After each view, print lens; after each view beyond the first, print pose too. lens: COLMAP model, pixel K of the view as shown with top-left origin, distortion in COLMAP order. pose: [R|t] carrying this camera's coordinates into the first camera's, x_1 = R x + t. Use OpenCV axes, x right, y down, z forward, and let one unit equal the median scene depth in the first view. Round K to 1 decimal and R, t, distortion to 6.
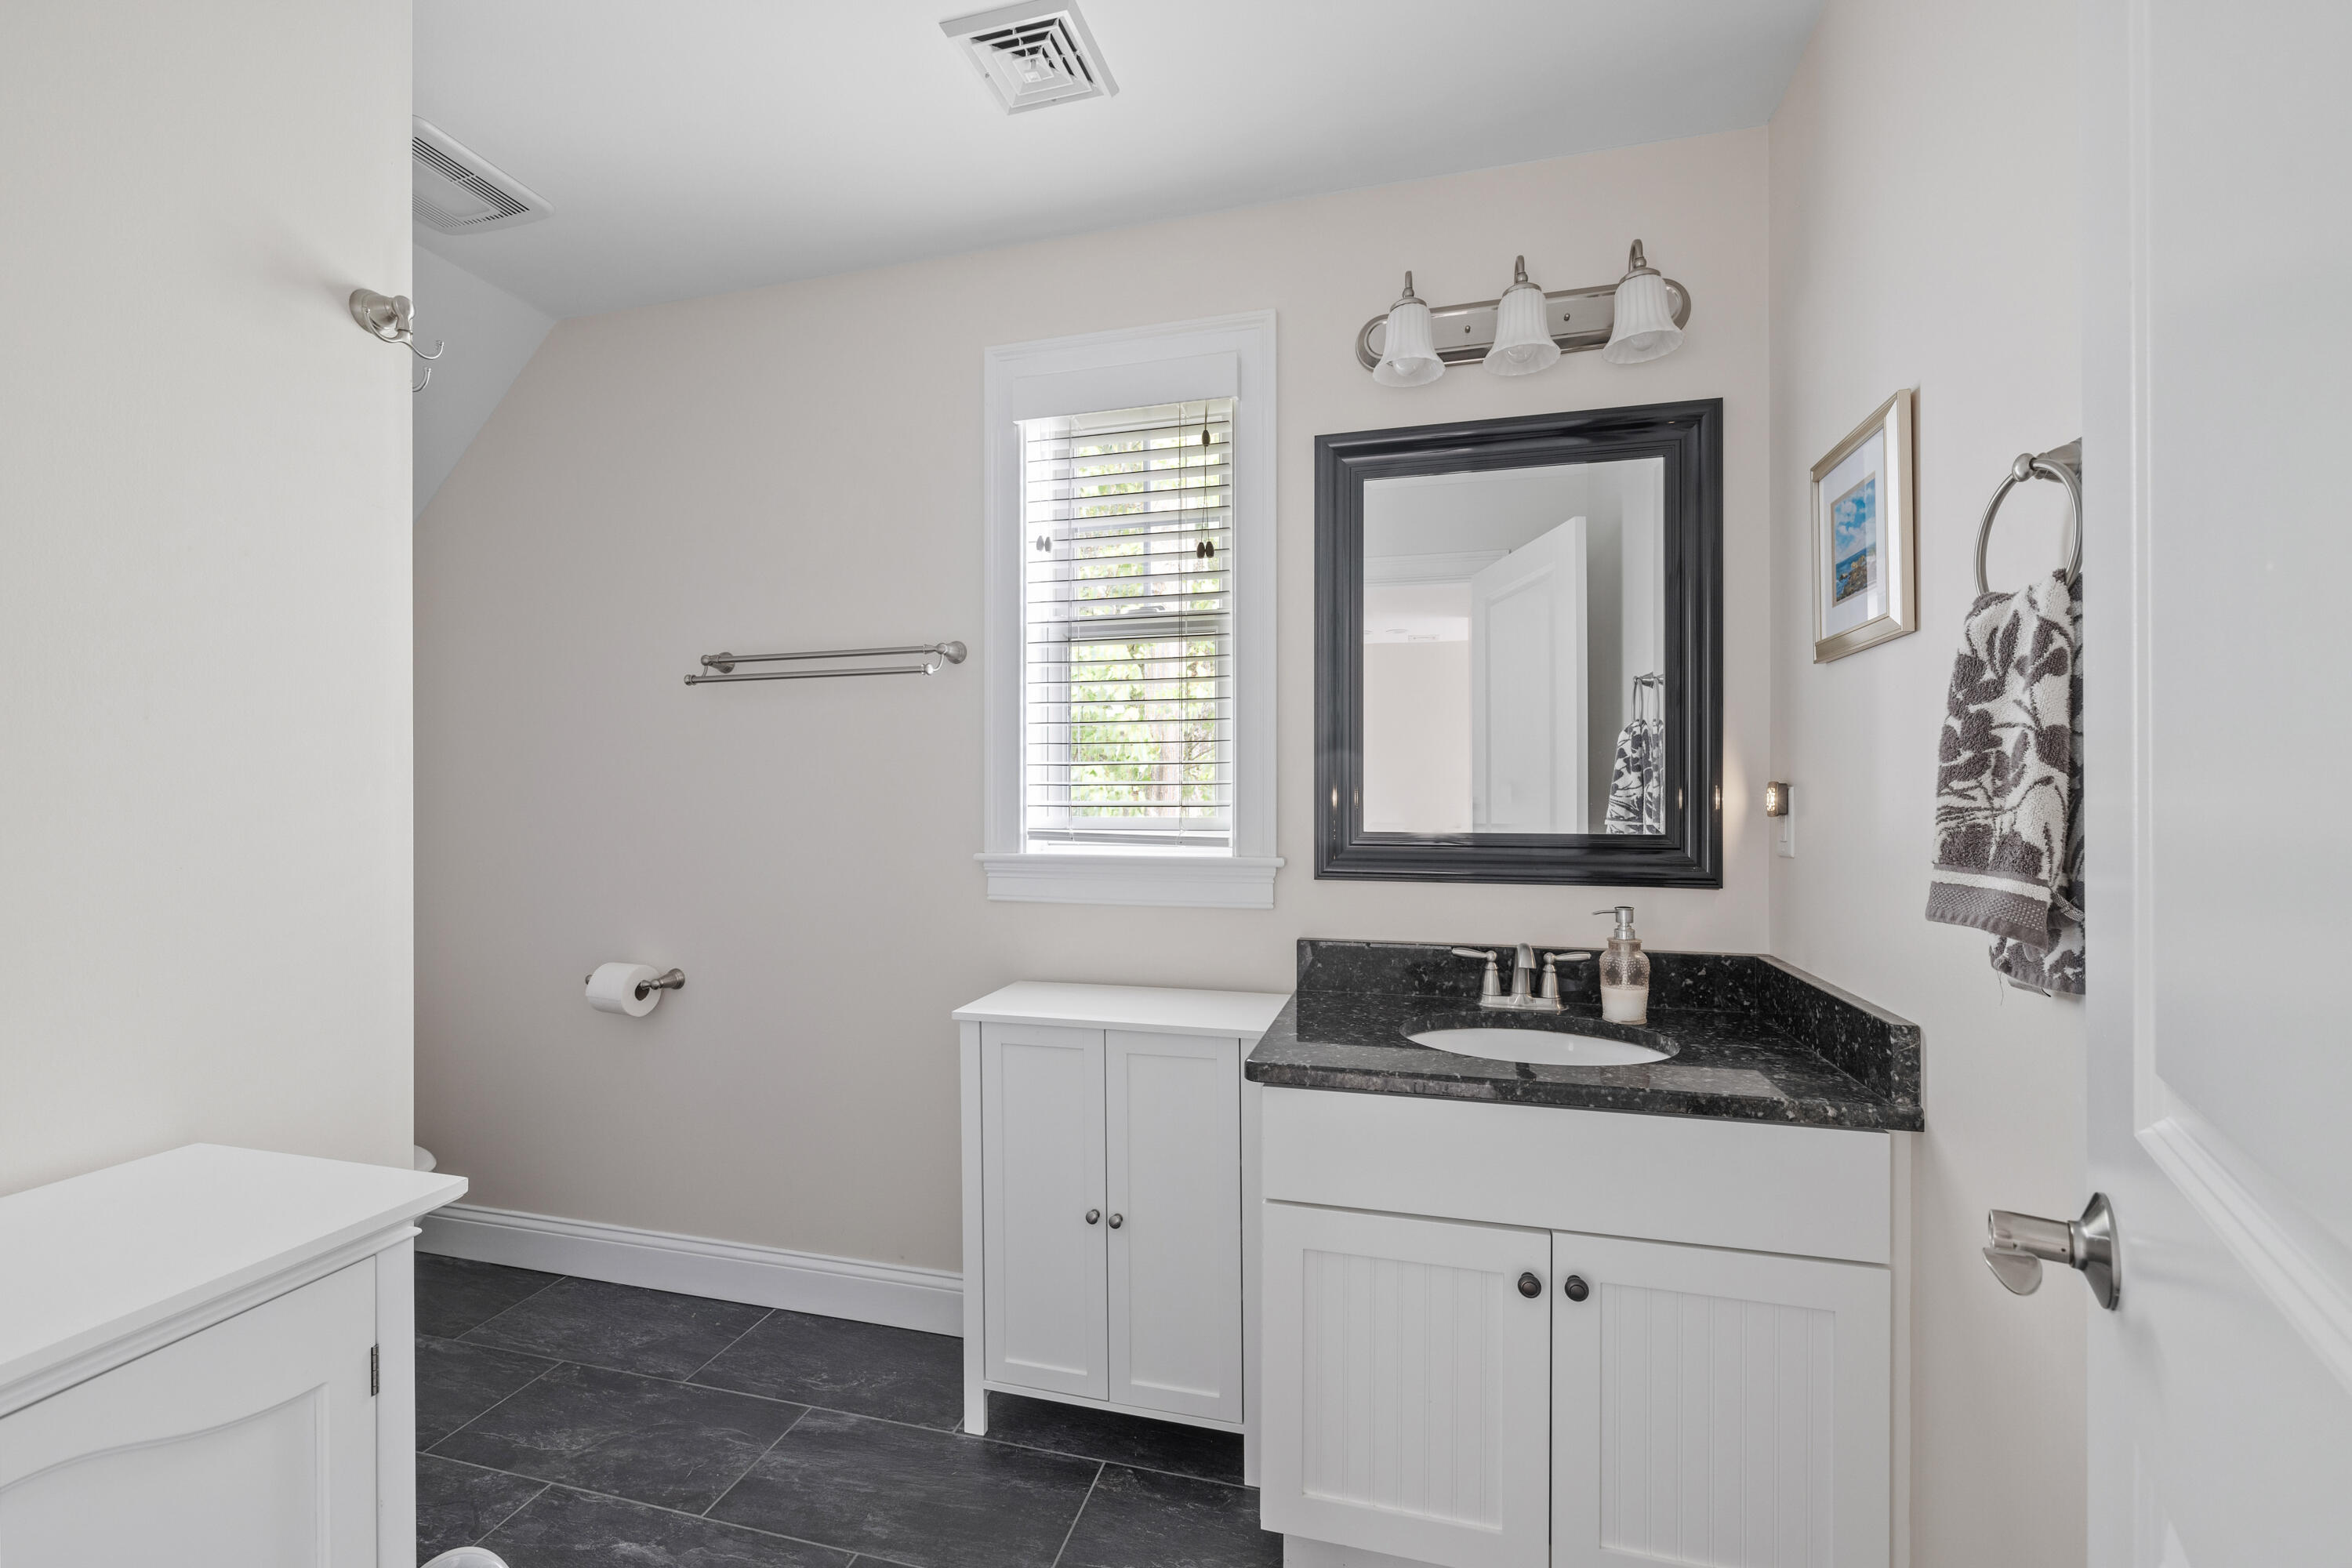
lens RADIAL K [[981.9, 0, 1176.0], [0, 981.9, 784.0], [0, 0, 1]] dist [-0.000041, -0.000567]
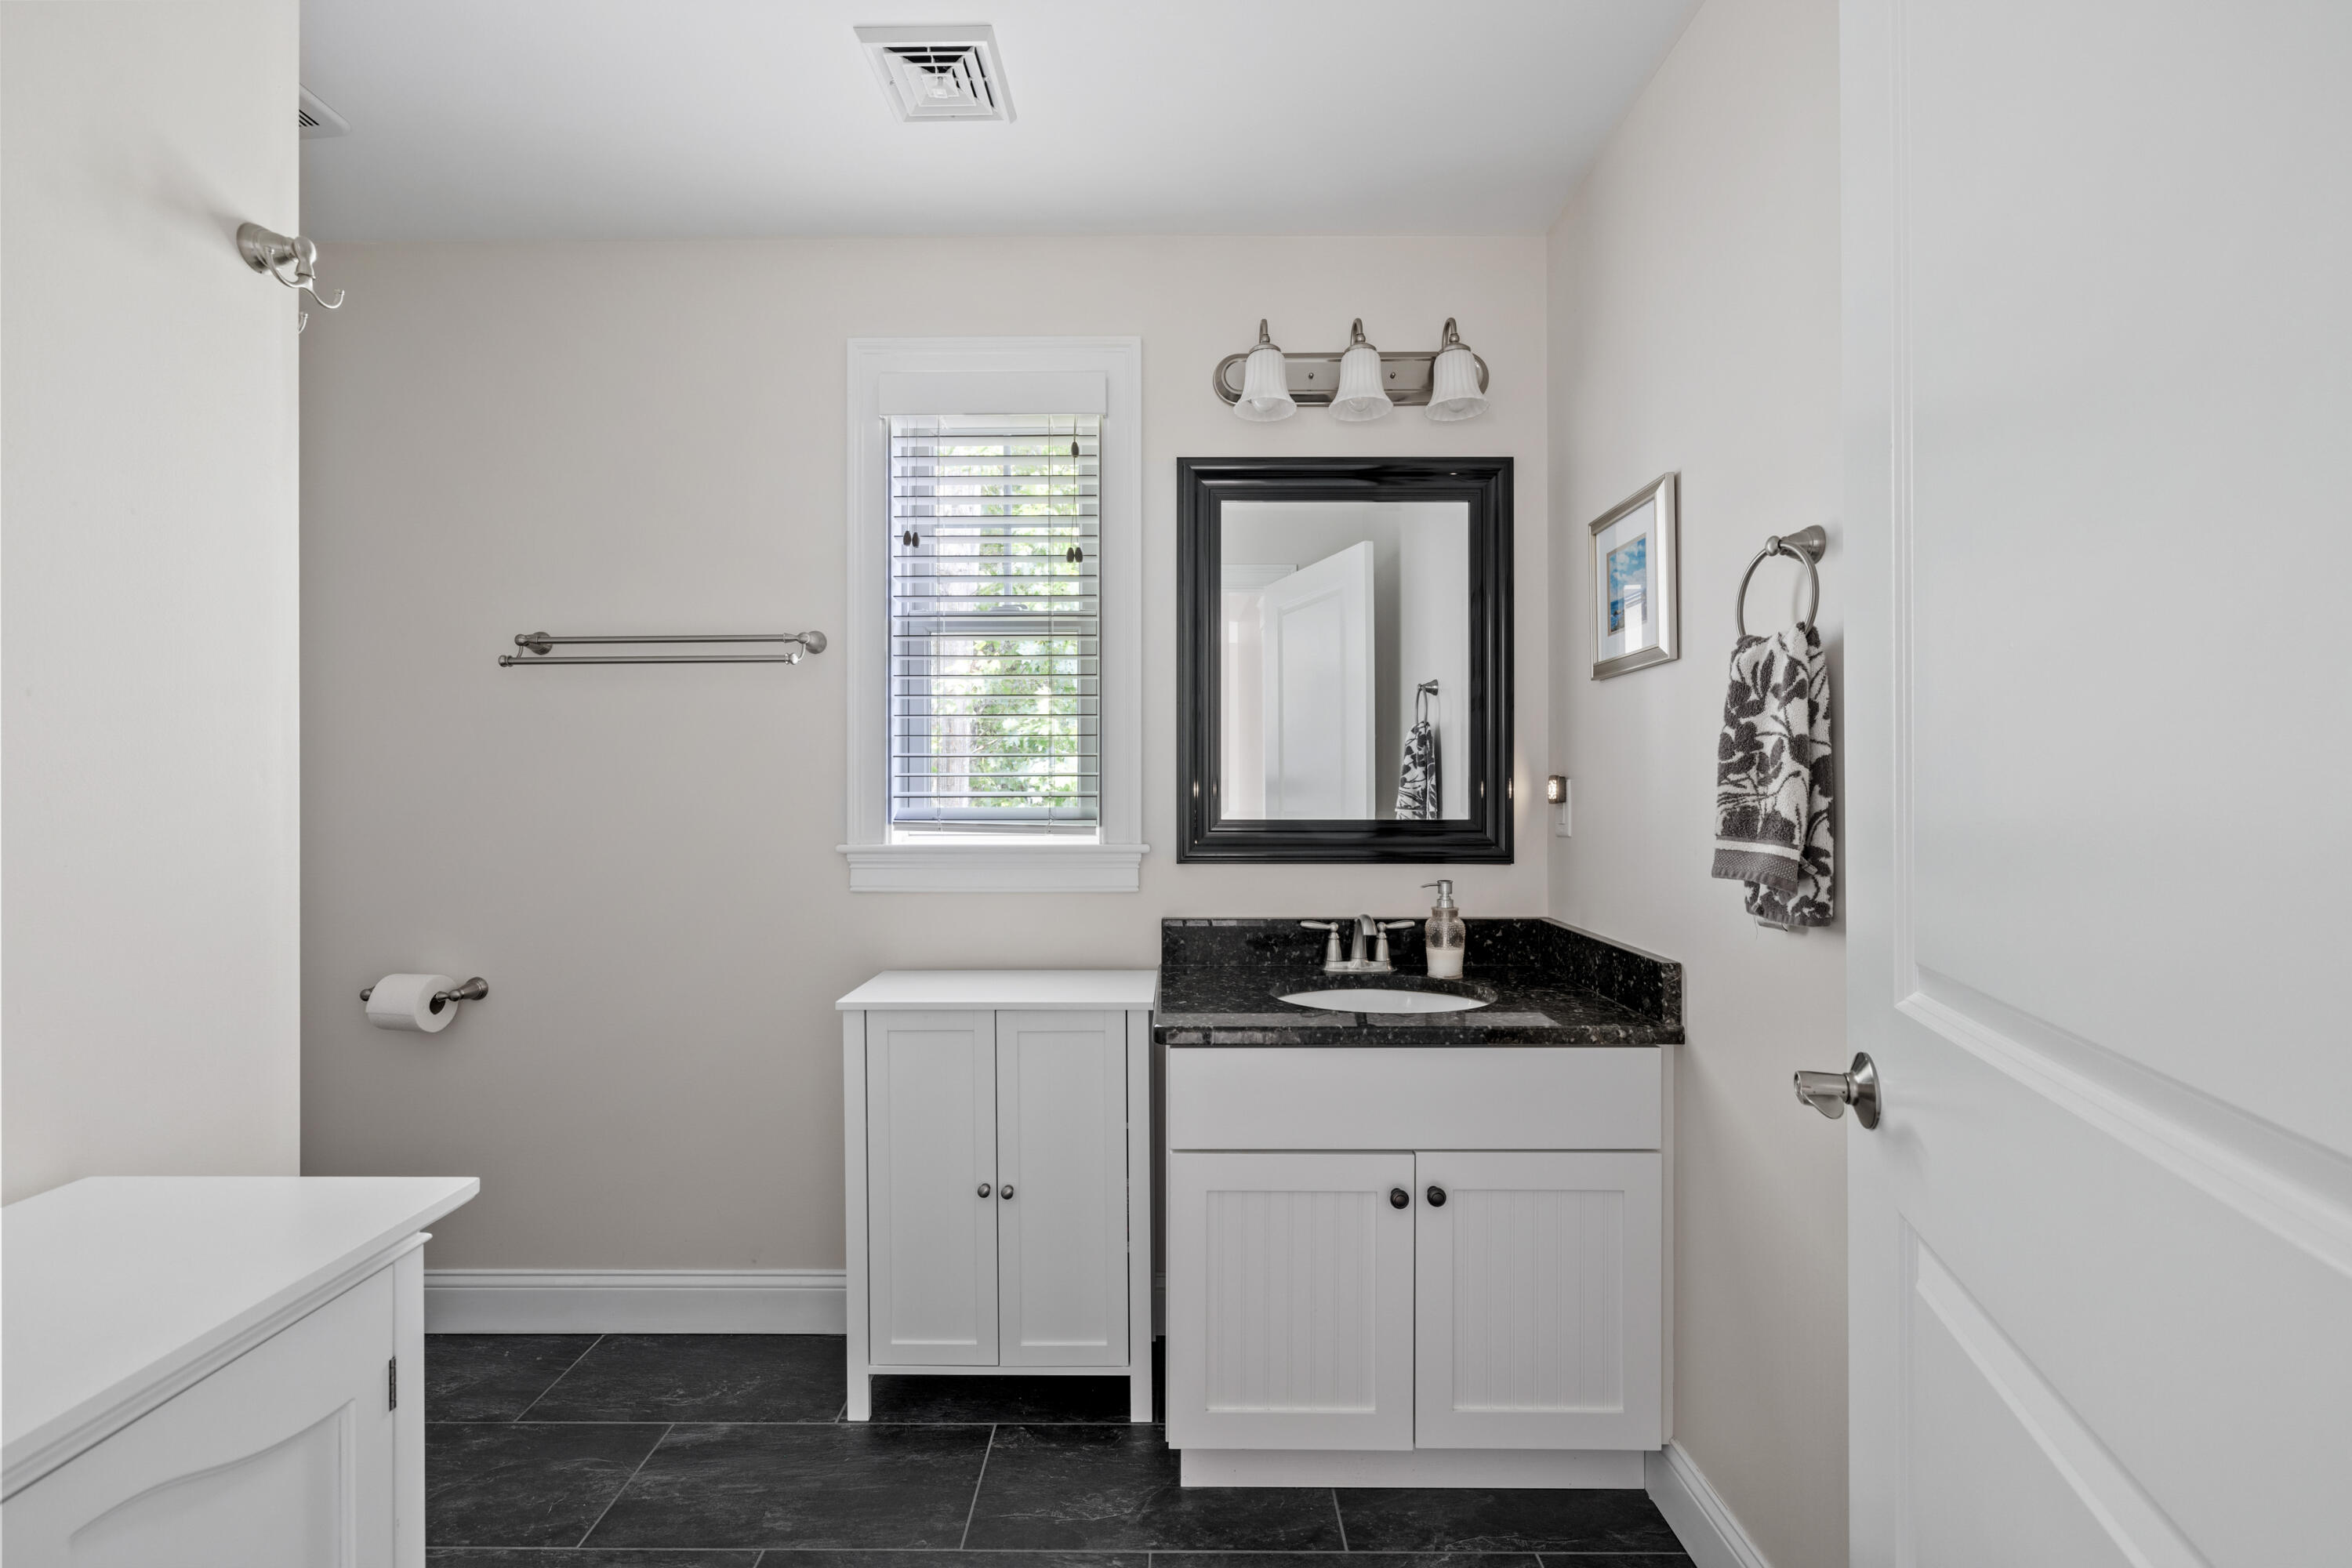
lens RADIAL K [[983.5, 0, 1168.0], [0, 983.5, 774.8], [0, 0, 1]] dist [-0.000356, 0.000080]
pose [[0.966487, 0.003321, 0.256696, -0.173289], [-0.002558, 0.999991, -0.003305, 0.002428], [-0.256705, 0.002538, 0.966487, -0.062725]]
